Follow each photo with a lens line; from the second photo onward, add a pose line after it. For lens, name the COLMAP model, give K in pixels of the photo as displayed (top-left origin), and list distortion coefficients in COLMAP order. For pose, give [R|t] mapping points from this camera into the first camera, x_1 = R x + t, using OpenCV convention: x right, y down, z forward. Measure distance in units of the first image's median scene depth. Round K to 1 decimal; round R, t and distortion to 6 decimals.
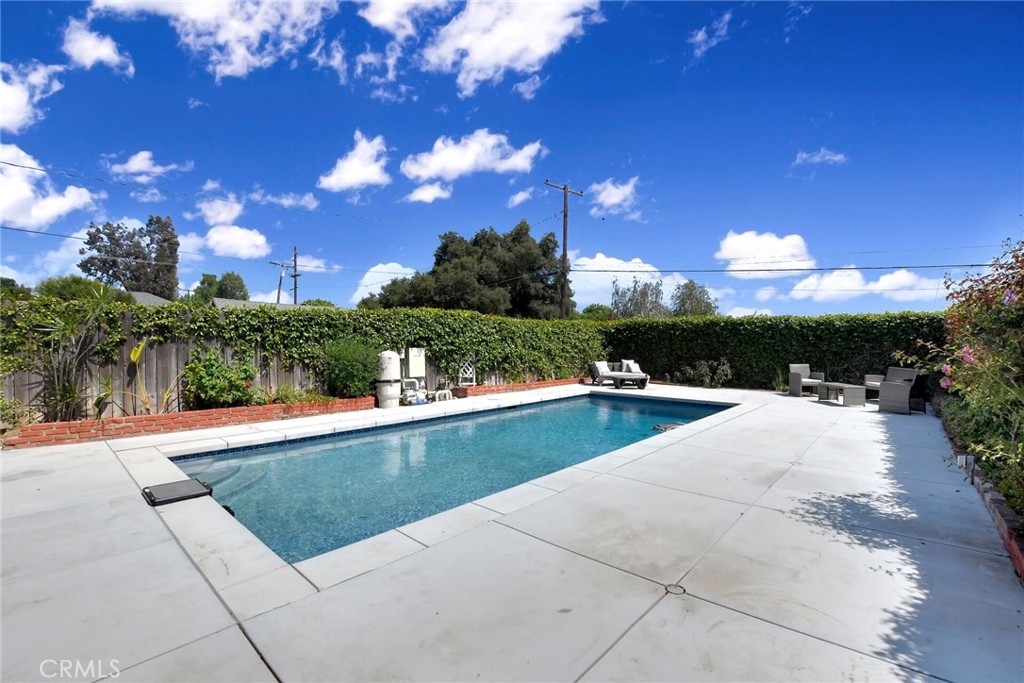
lens RADIAL K [[457.1, 0, 508.7], [0, 457.1, 338.3], [0, 0, 1]] dist [-0.020998, 0.000076]
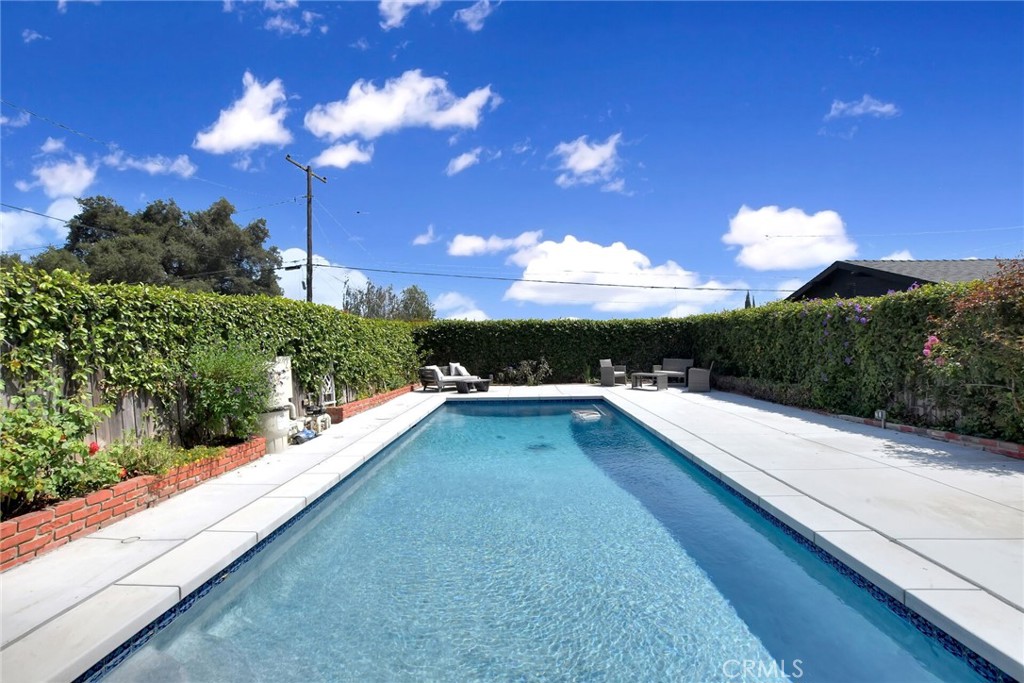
lens RADIAL K [[452.4, 0, 510.1], [0, 452.4, 337.4], [0, 0, 1]] dist [-0.020723, 0.000073]
pose [[0.767399, -0.006735, 0.641135, -0.300586], [0.014349, 0.999875, -0.006672, 0.002060], [-0.641010, 0.014319, 0.767399, 0.225472]]
